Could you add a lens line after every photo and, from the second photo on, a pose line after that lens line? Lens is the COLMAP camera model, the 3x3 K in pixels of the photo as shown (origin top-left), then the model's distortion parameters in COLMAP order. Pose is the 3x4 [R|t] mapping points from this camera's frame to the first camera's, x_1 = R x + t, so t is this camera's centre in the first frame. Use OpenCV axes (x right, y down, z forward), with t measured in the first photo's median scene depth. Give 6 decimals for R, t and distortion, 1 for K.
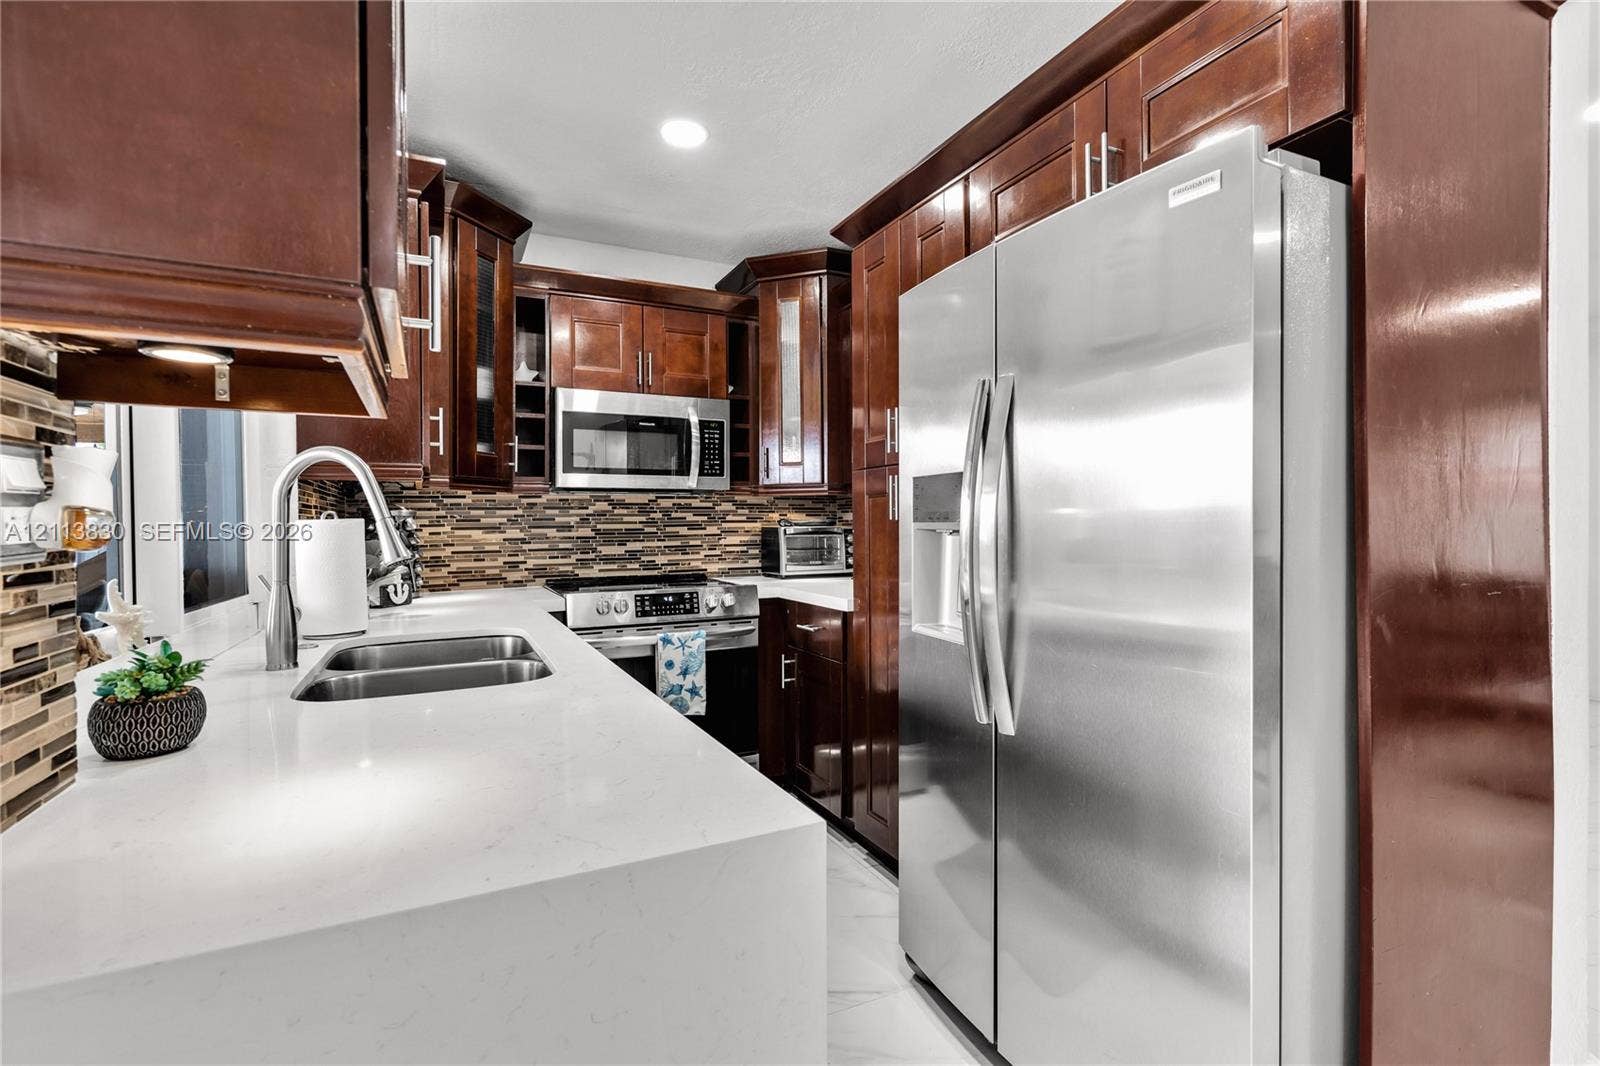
lens RADIAL K [[733.4, 0, 794.5], [0, 733.4, 540.2], [0, 0, 1]] dist [-0.000751, 0.001015]
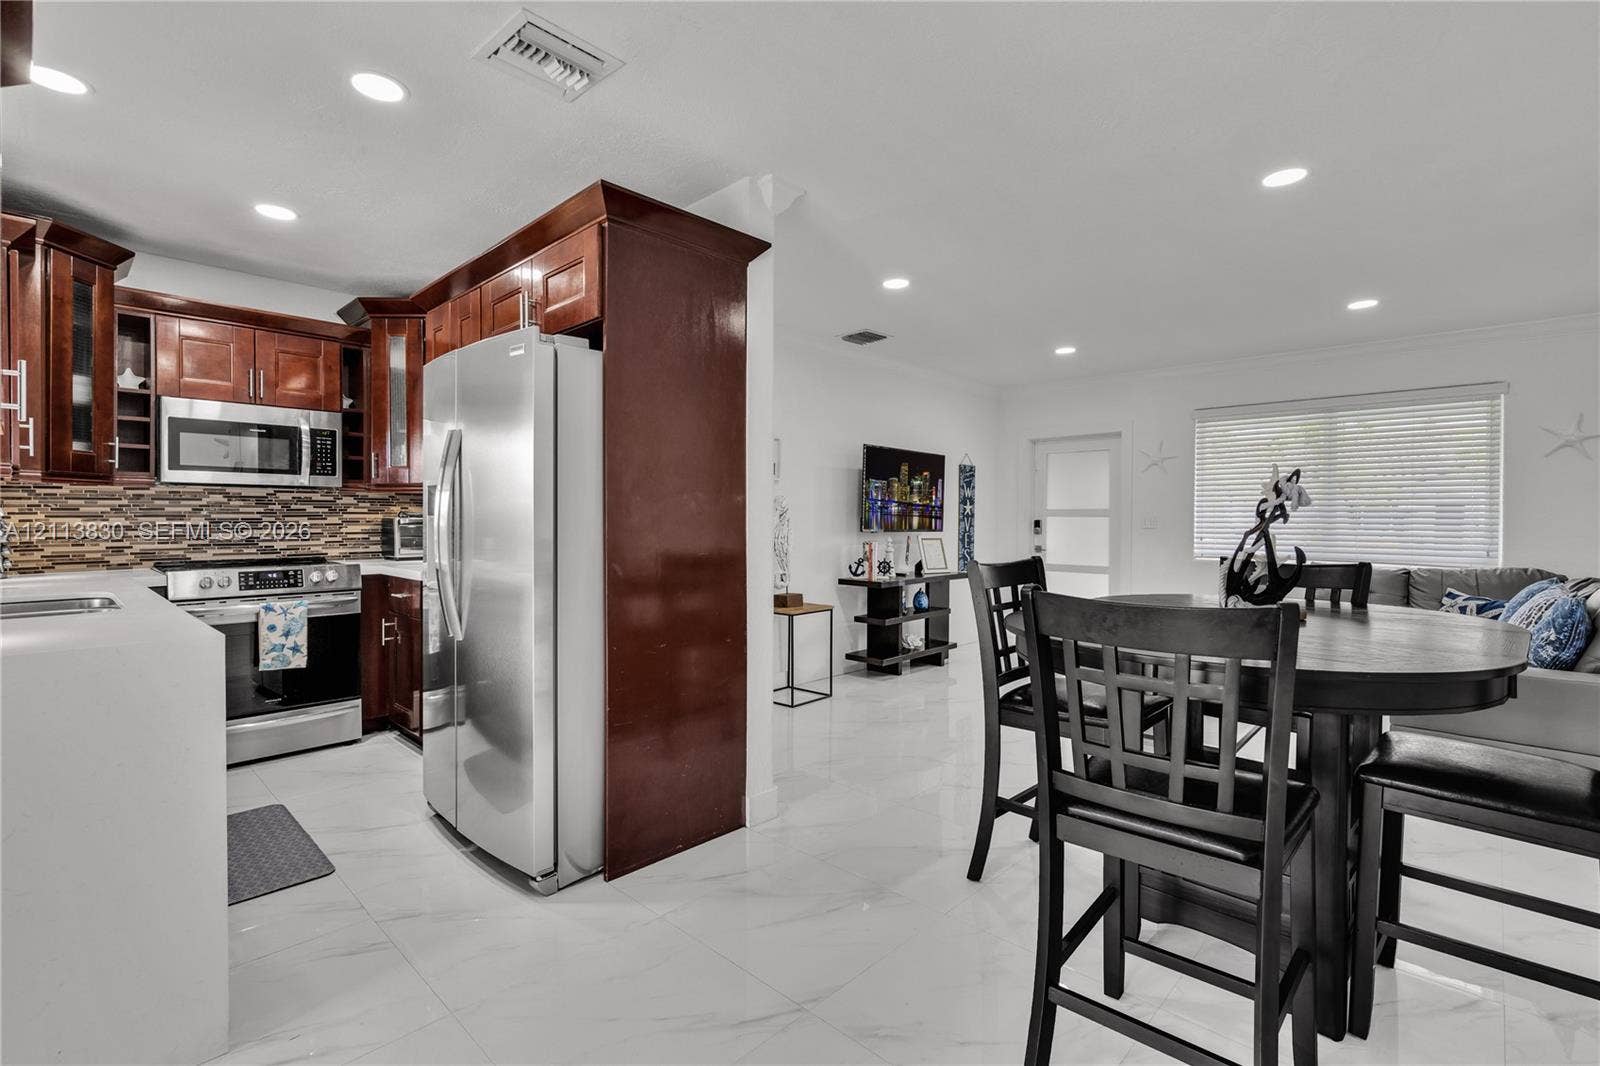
lens RADIAL K [[737.9, 0, 796.8], [0, 737.9, 535.3], [0, 0, 1]] dist [0.002209, 0.000345]
pose [[0.940434, 0.002109, 0.339971, 0.214687], [-0.002940, 0.999994, 0.001930, 0.007150], [-0.339965, -0.002815, 0.940434, -0.426462]]
